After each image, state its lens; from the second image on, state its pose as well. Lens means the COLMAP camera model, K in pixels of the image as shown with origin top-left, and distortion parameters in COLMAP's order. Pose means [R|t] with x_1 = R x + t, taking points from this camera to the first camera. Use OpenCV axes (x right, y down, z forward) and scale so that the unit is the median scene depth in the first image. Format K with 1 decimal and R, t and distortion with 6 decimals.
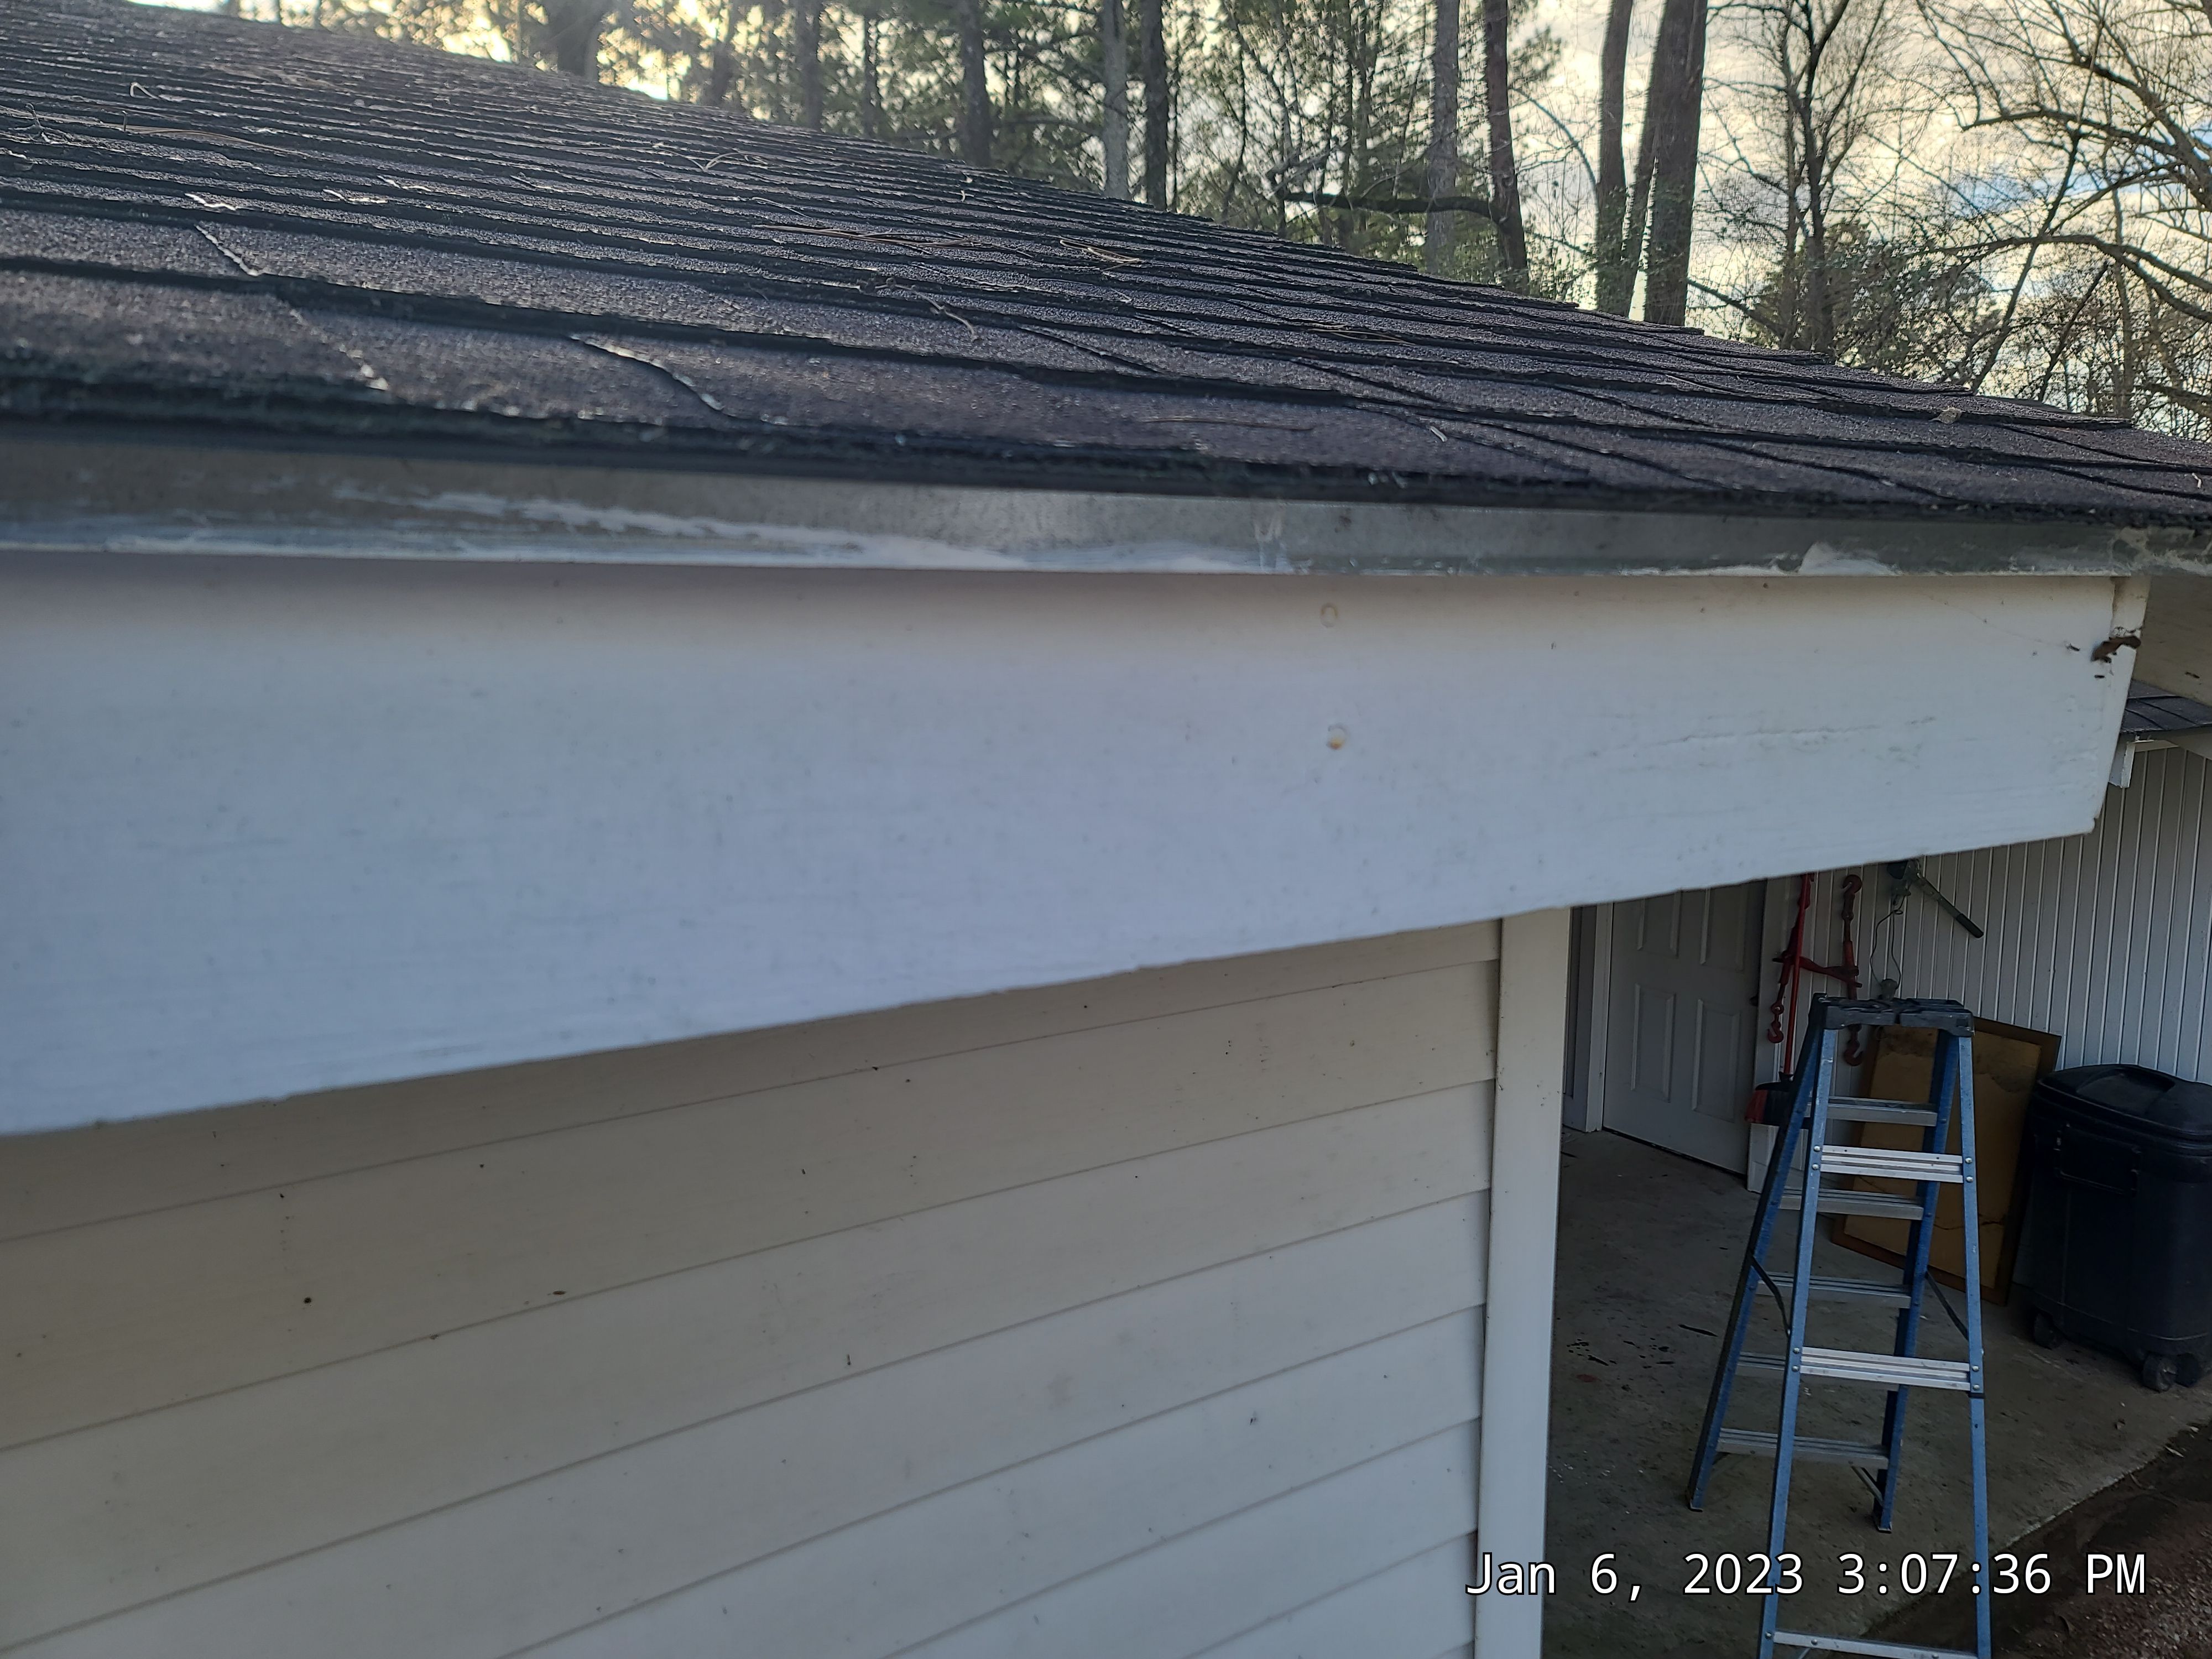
lens RADIAL K [[1629.5, 0, 1097.3], [0, 1629.5, 814.1], [0, 0, 1]] dist [0.082523, -0.058243]
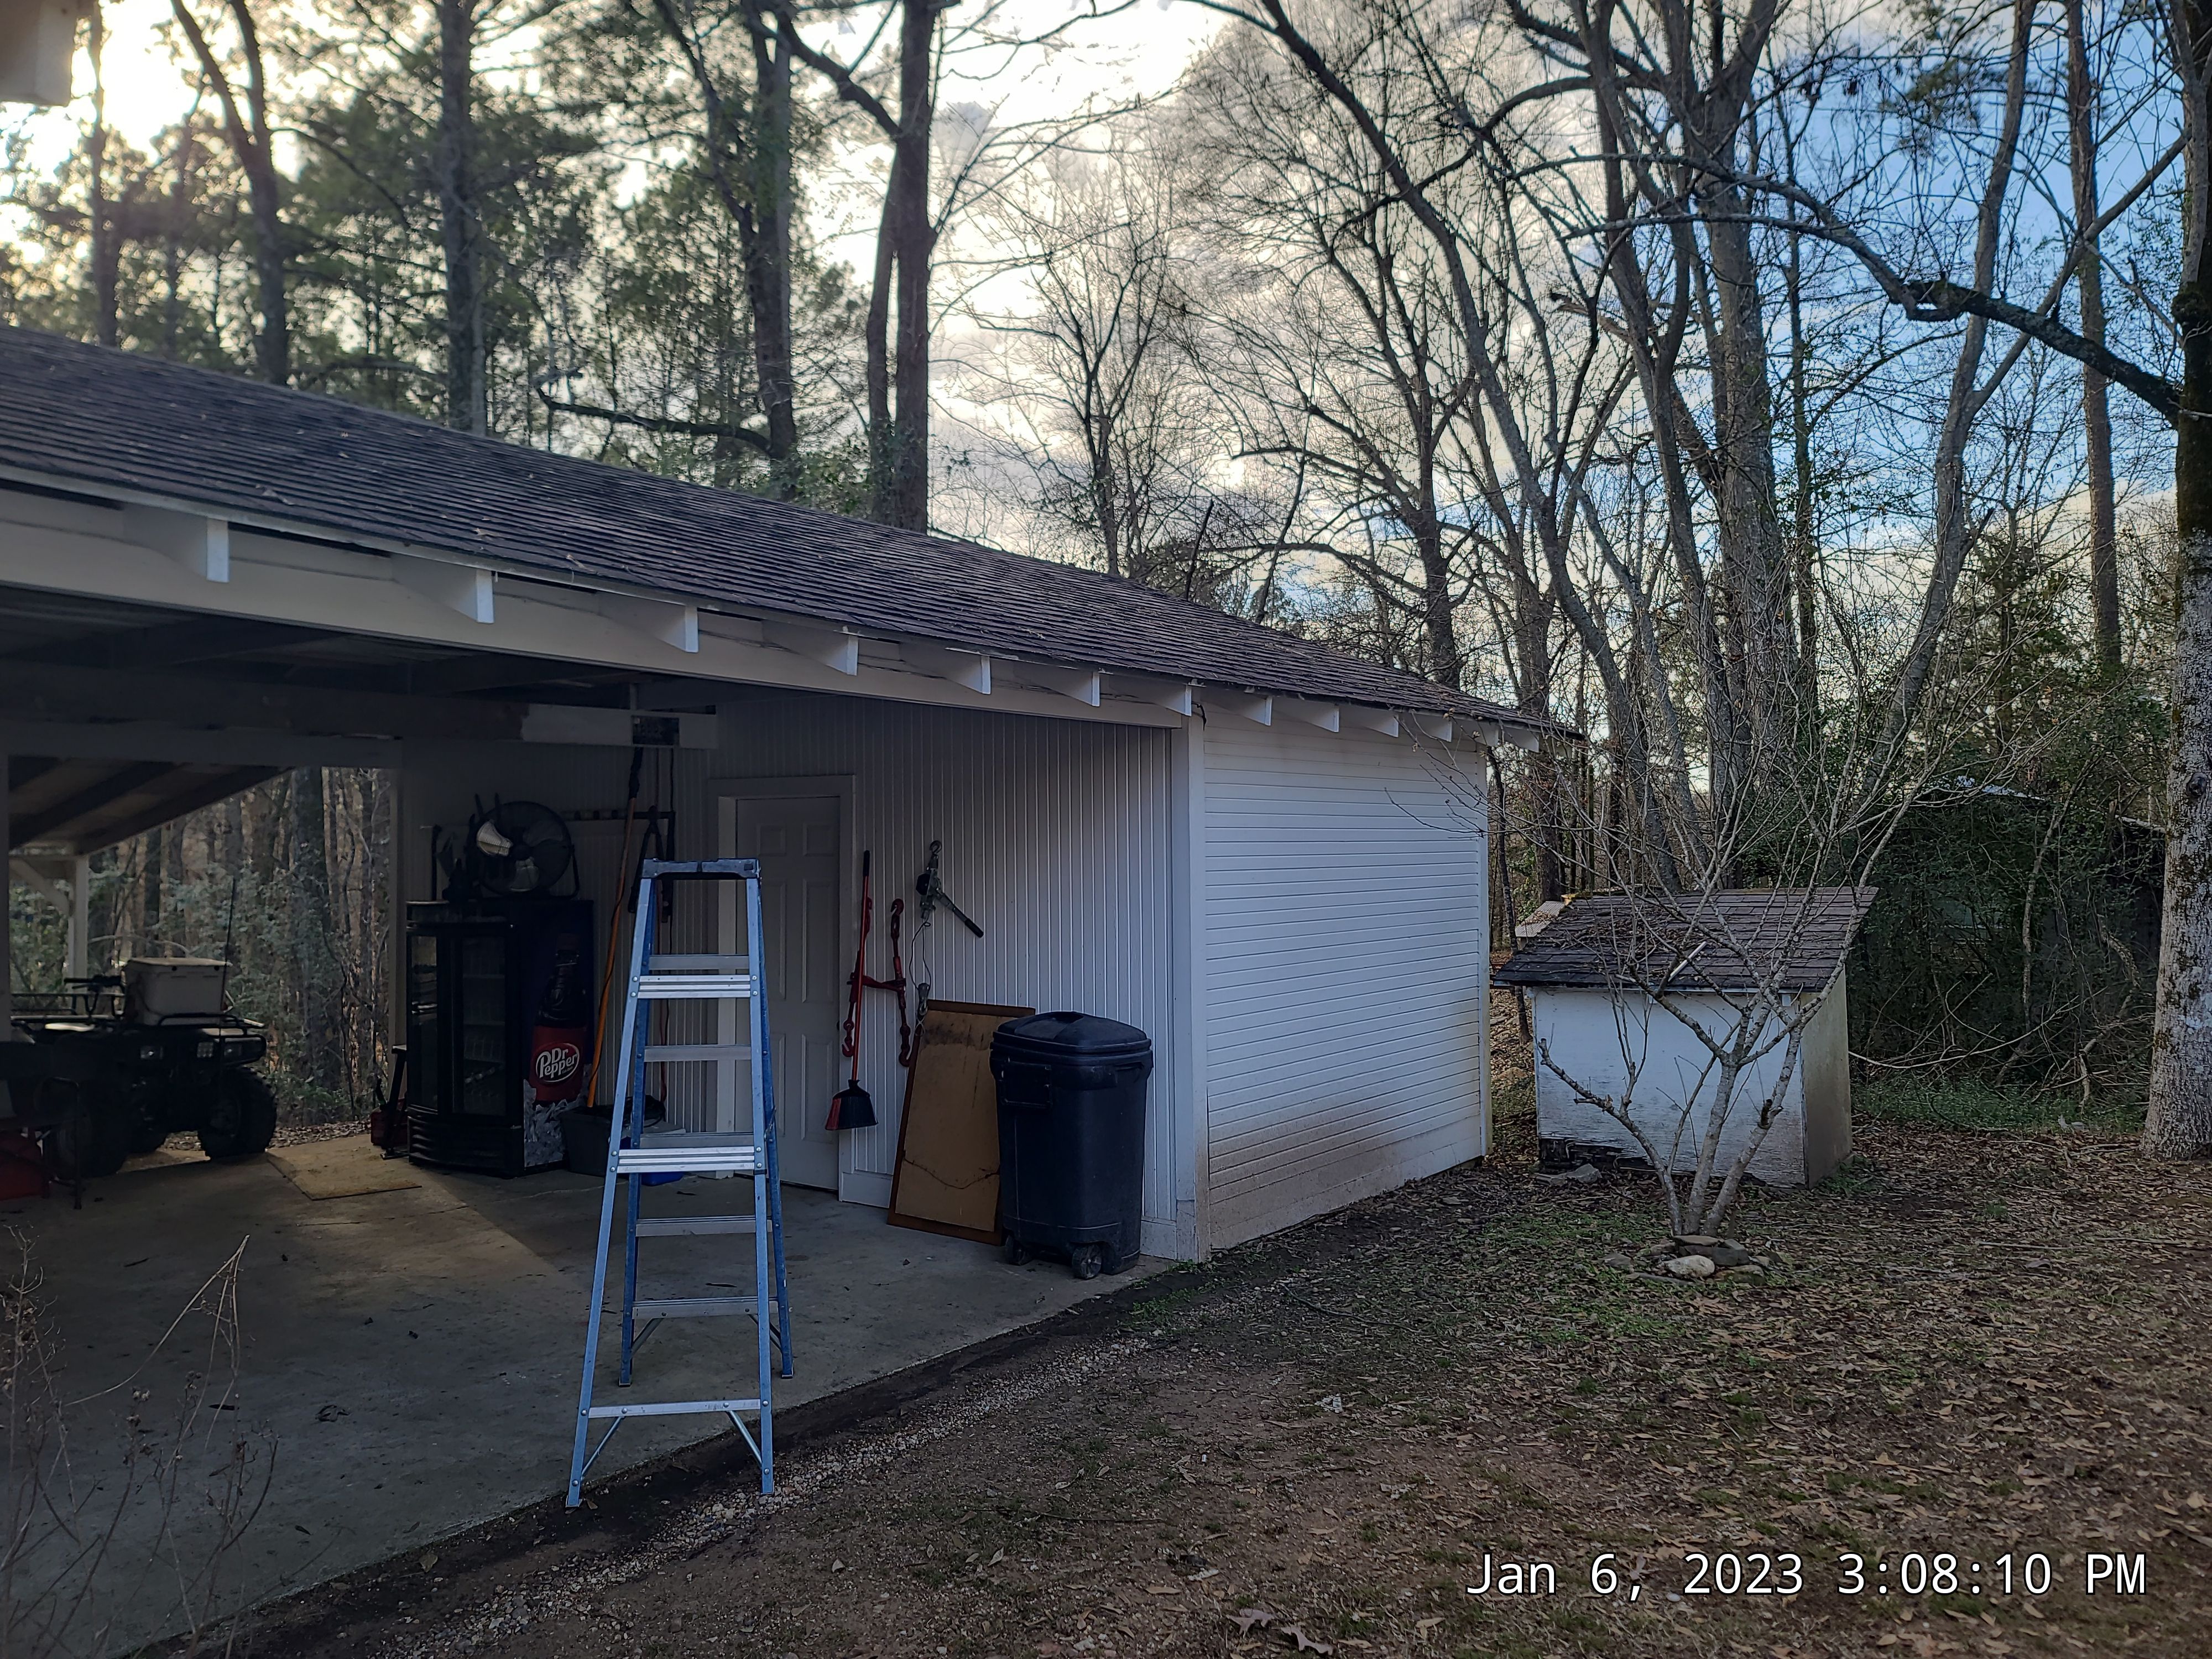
lens RADIAL K [[1629.5, 0, 1096.3], [0, 1629.5, 837.0], [0, 0, 1]] dist [0.082523, -0.058243]
pose [[0.950700, -0.001924, 0.310106, 0.242564], [0.054739, 0.985321, -0.161700, 0.195034], [-0.305242, 0.170703, 0.936850, -0.134306]]
